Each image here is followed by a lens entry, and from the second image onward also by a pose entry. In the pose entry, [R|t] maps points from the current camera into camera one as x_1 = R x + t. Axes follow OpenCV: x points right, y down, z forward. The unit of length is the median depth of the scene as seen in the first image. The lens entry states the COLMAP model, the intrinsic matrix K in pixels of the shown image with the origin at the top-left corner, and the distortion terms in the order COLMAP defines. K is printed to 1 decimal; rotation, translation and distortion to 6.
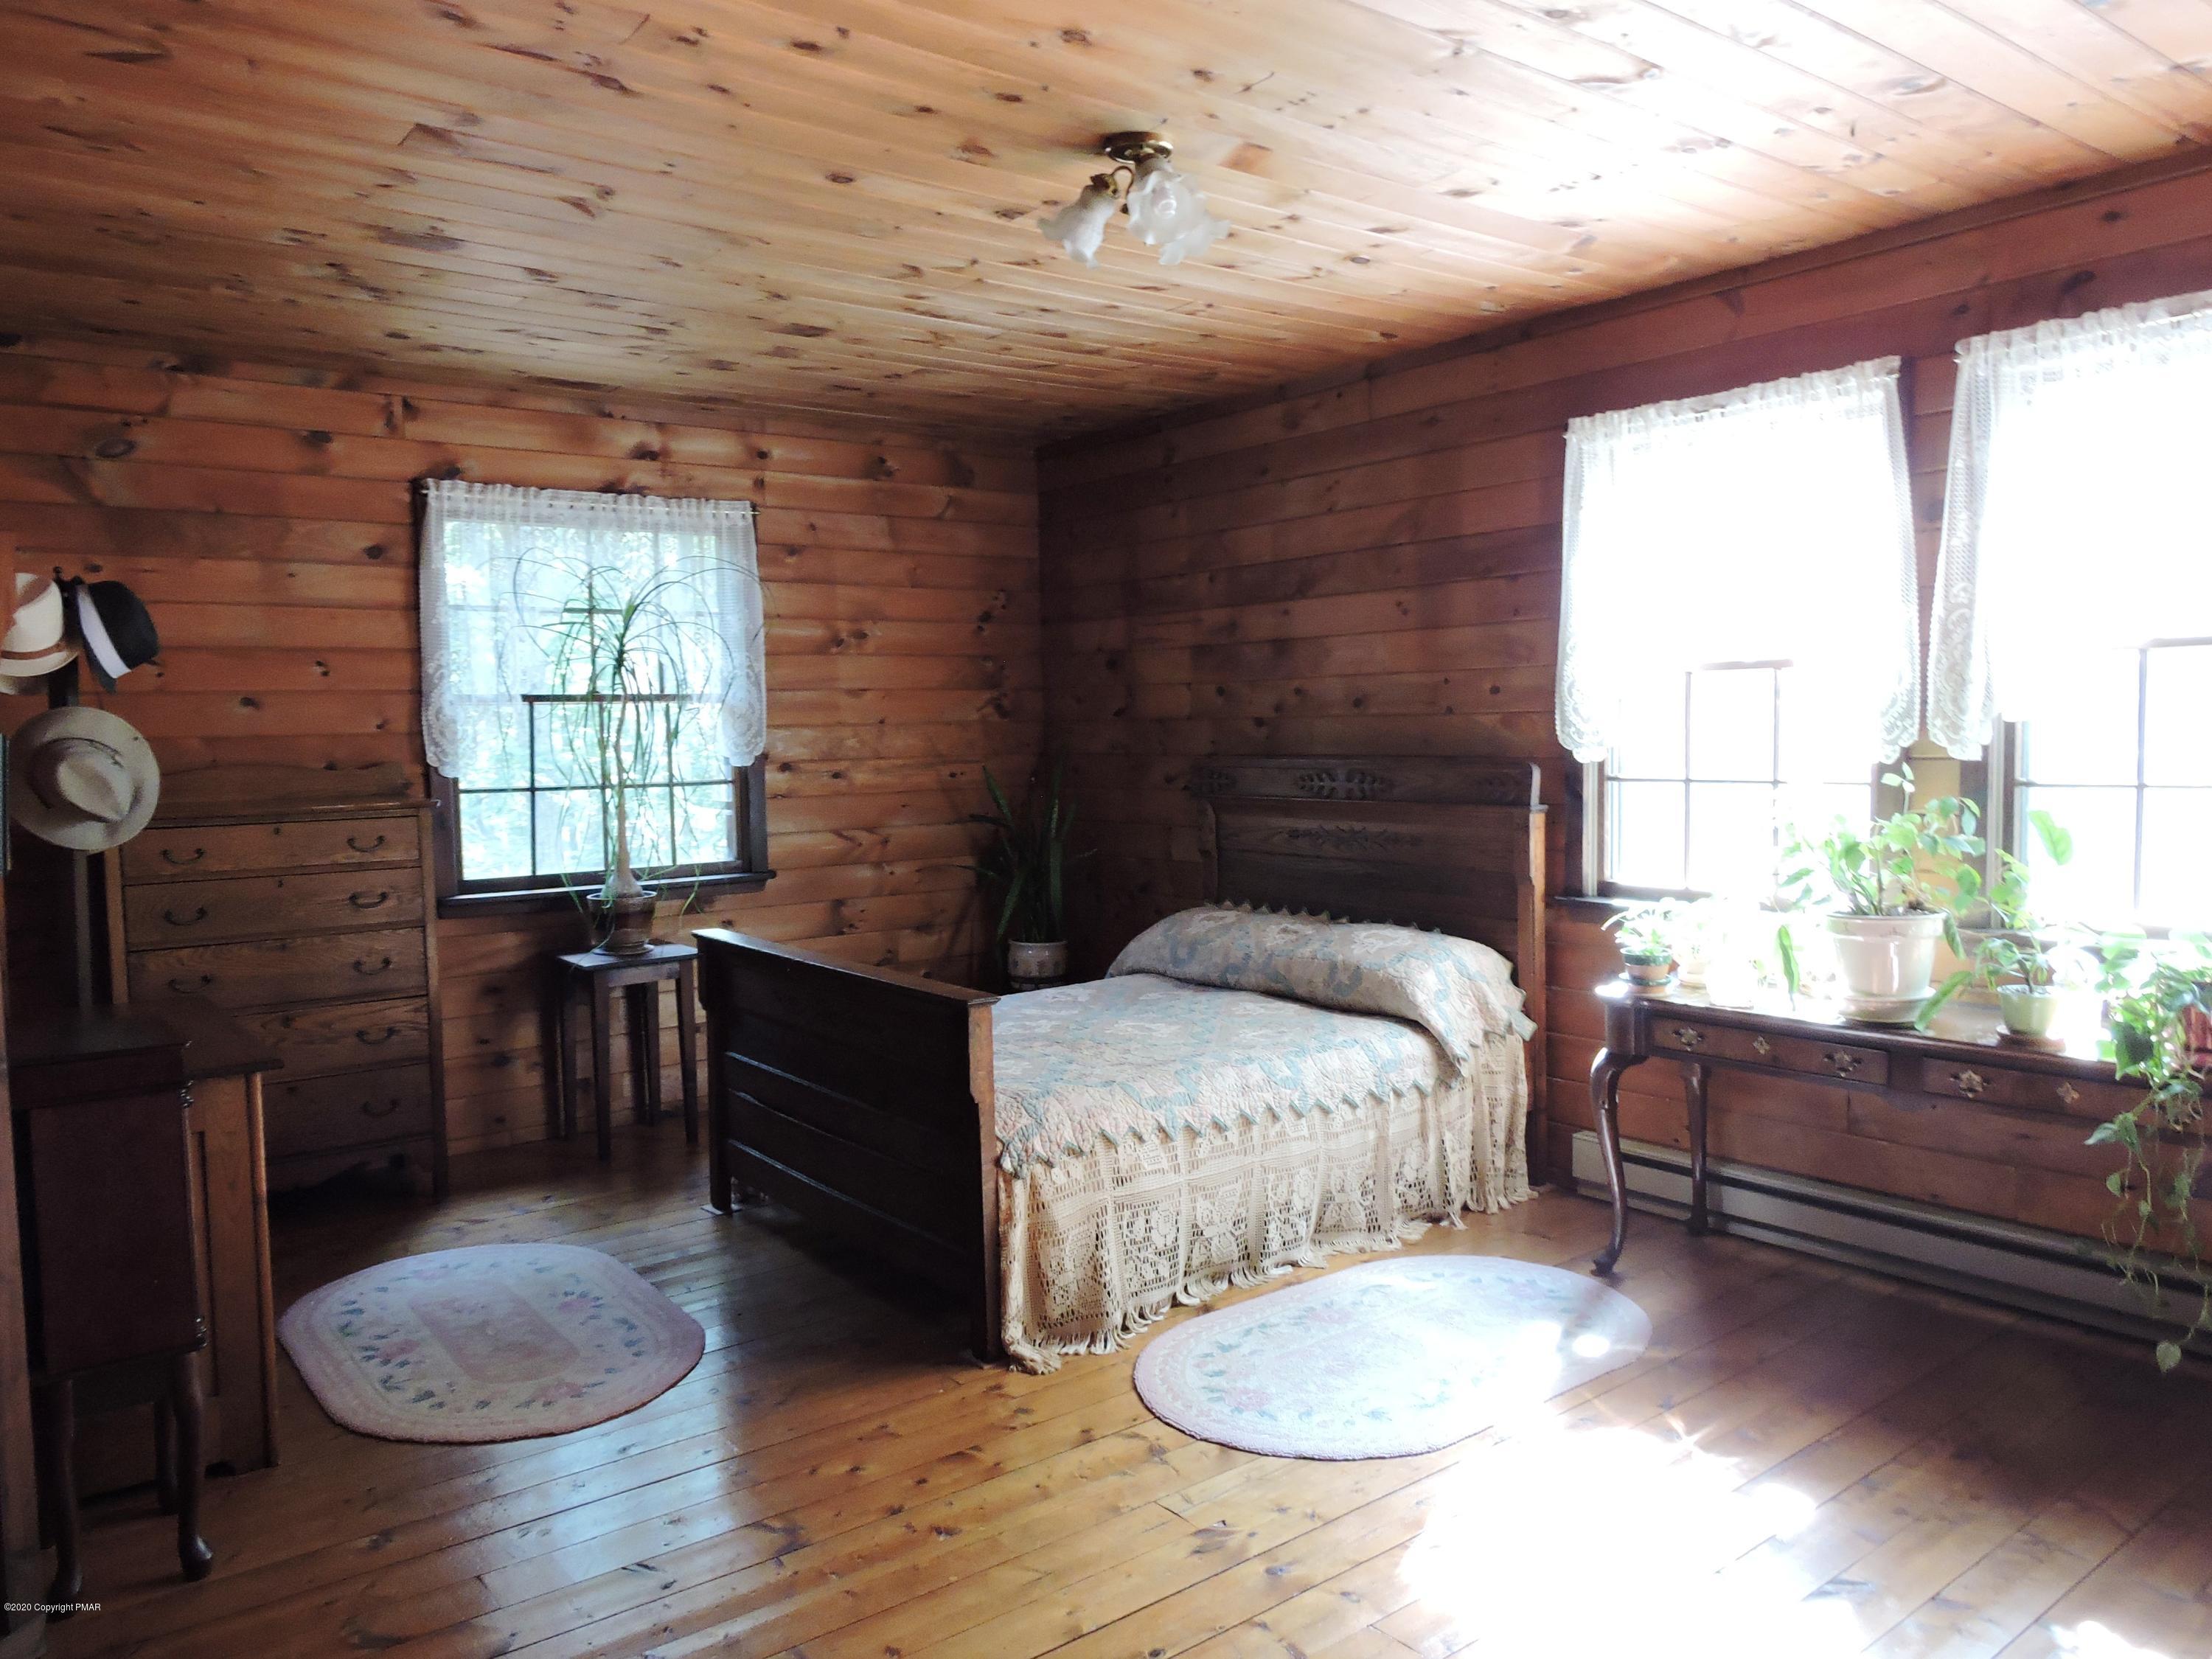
lens RADIAL K [[1564.4, 0, 1106.0], [0, 1564.4, 829.5], [0, 0, 1]] dist [-0.010044, -0.001539]
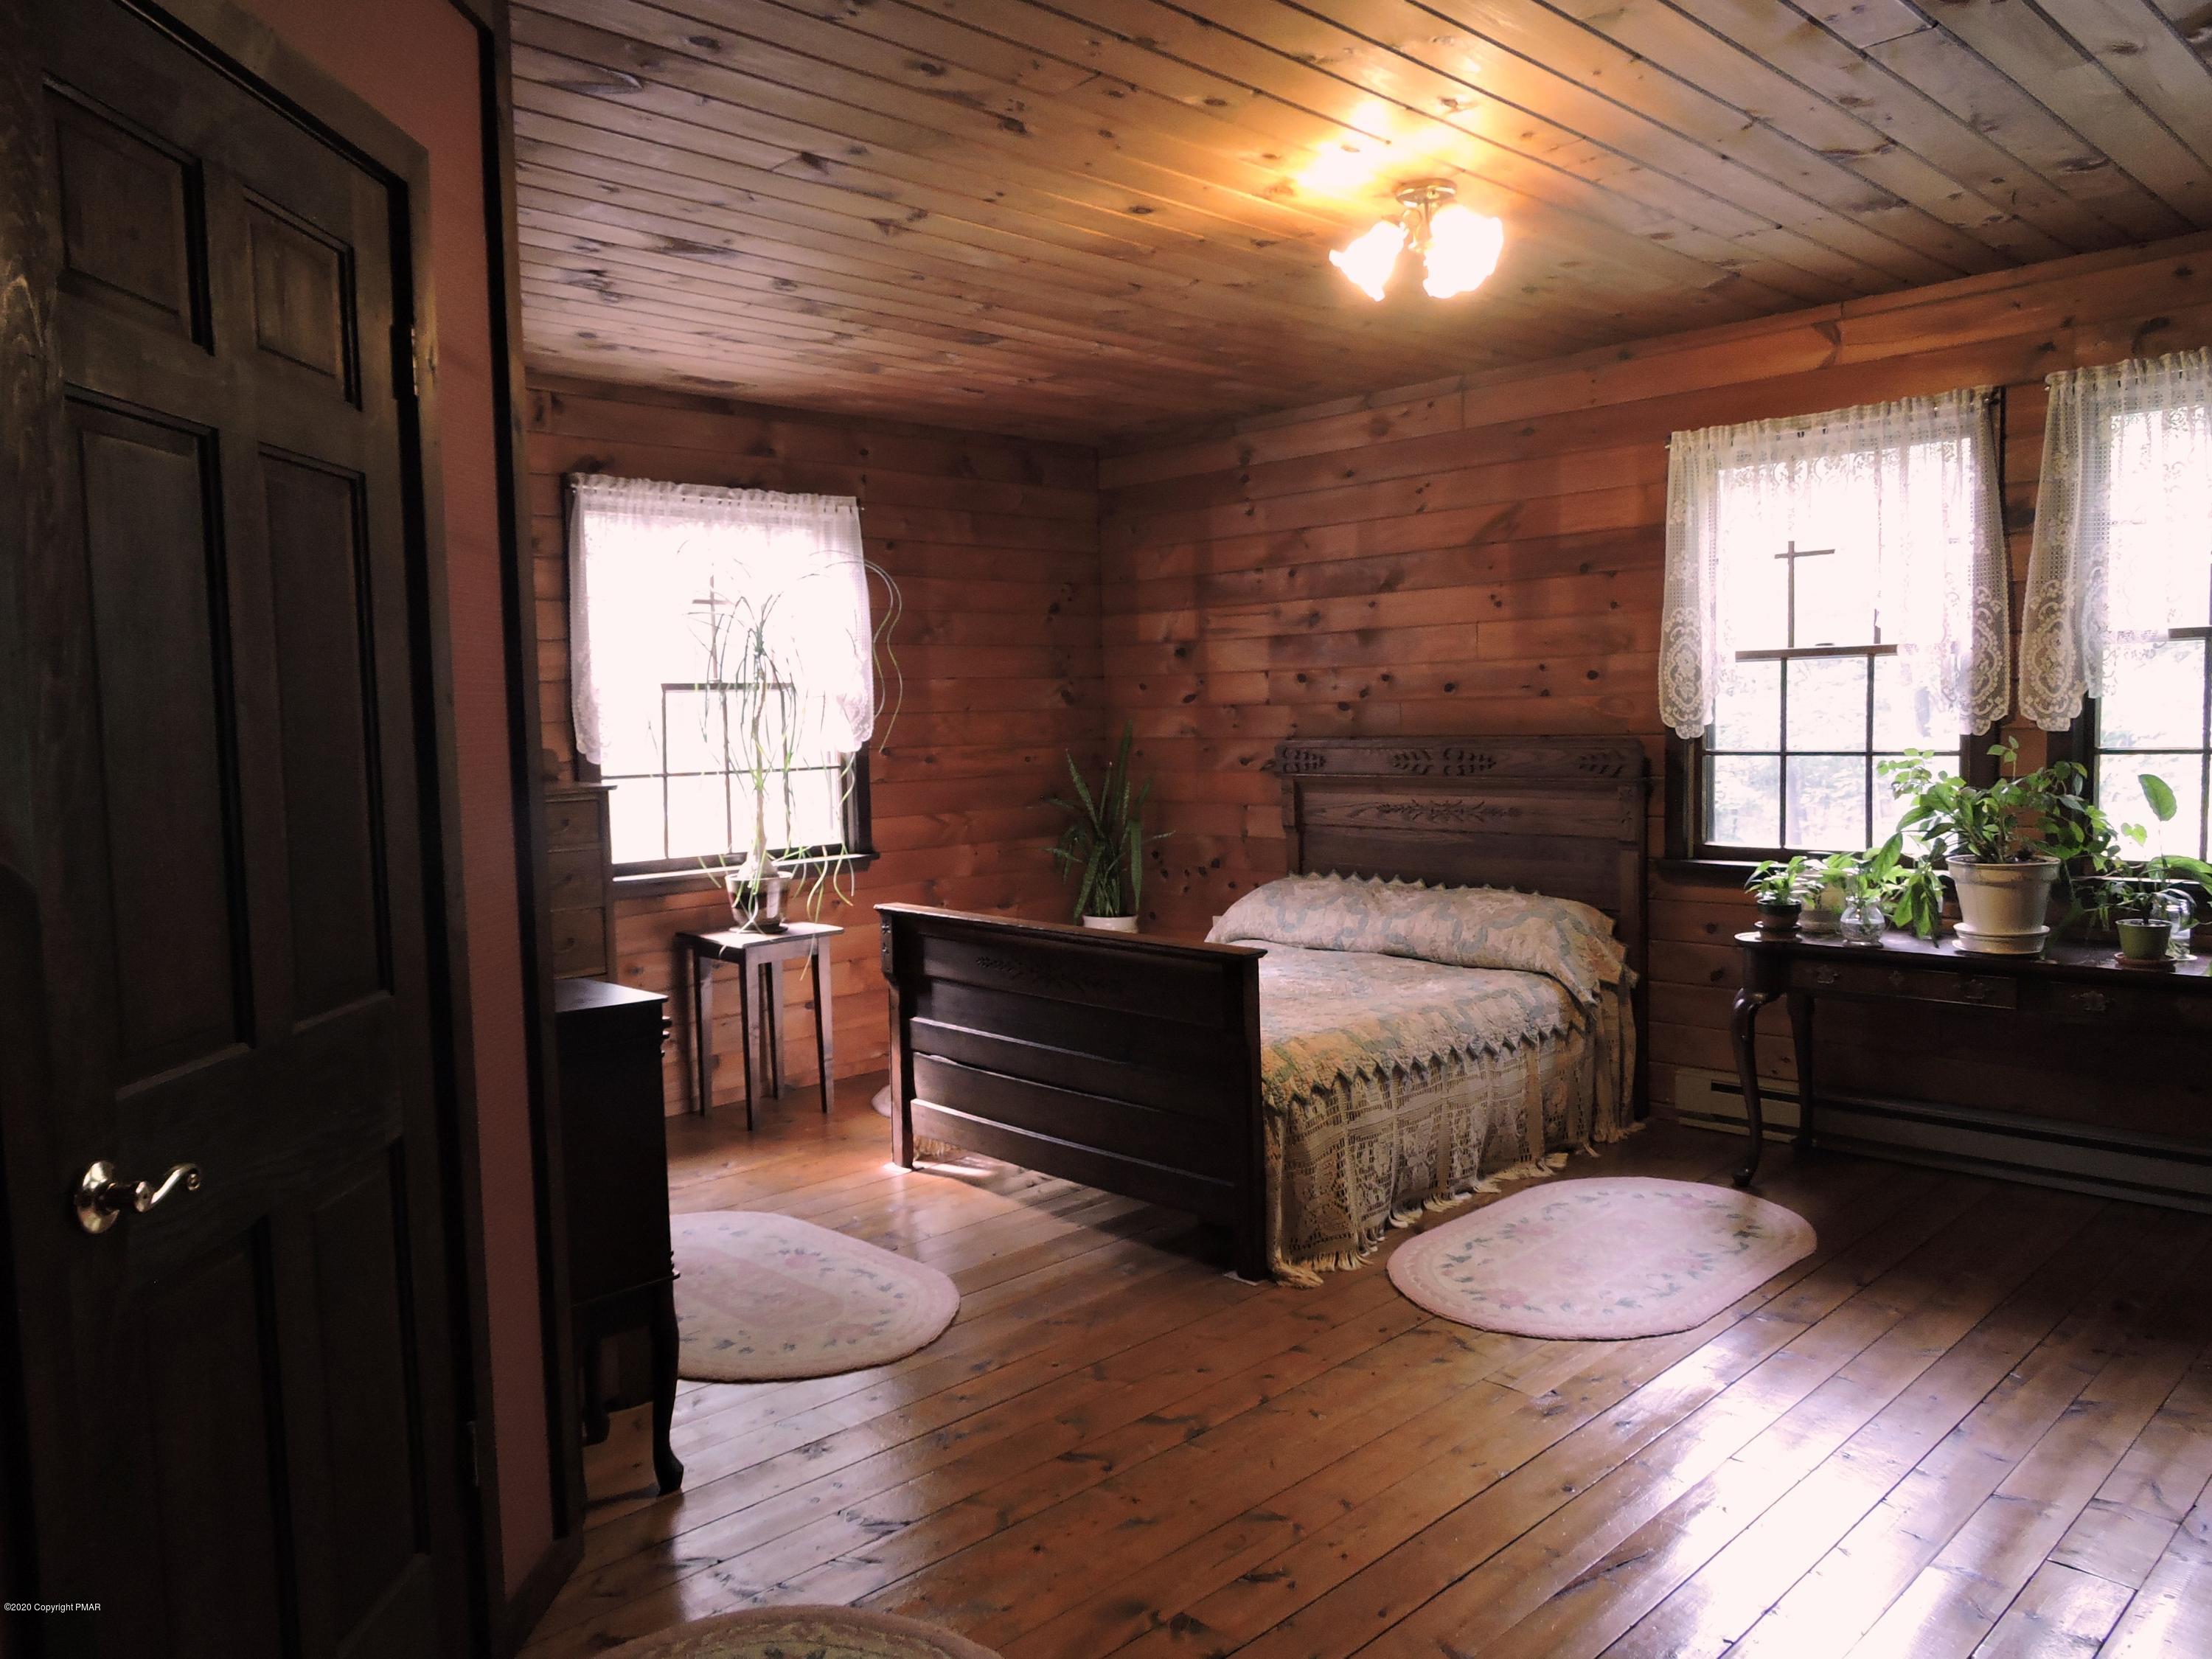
lens RADIAL K [[1564.4, 0, 1106.0], [0, 1564.4, 829.5], [0, 0, 1]] dist [-0.010044, -0.001539]
pose [[0.993924, -0.014291, 0.109135, -0.236868], [0.013798, 0.999891, 0.005275, 0.010874], [-0.109198, -0.003738, 0.994013, -0.070713]]
